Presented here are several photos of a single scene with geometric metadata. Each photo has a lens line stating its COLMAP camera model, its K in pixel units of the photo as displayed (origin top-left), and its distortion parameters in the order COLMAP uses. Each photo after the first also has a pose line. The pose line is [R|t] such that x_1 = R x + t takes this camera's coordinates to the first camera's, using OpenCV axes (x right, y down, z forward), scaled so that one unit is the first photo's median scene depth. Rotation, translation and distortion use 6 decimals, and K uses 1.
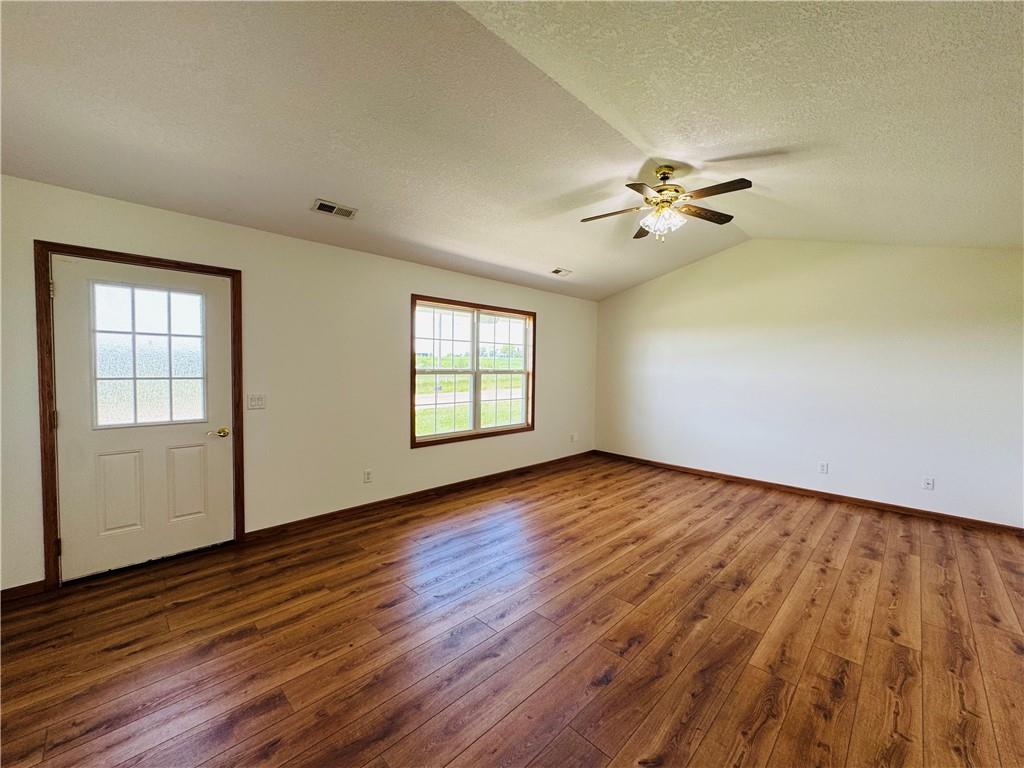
lens RADIAL K [[410.2, 0, 511.9], [0, 410.2, 390.1], [0, 0, 1]] dist [-0.005271, 0.000694]
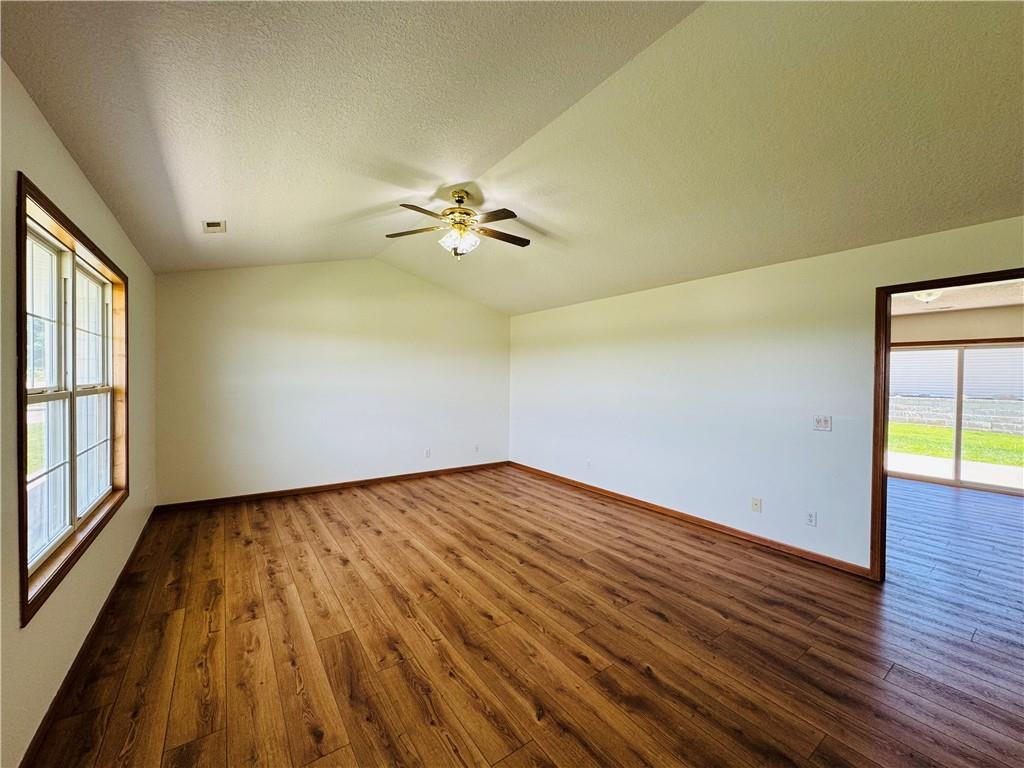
lens RADIAL K [[410.2, 0, 515.9], [0, 410.2, 385.3], [0, 0, 1]] dist [-0.005271, 0.000694]
pose [[0.162849, -0.030536, 0.986178, -0.556912], [0.049737, 0.998504, 0.022704, -0.047690], [-0.985397, 0.045352, 0.164125, 0.587018]]
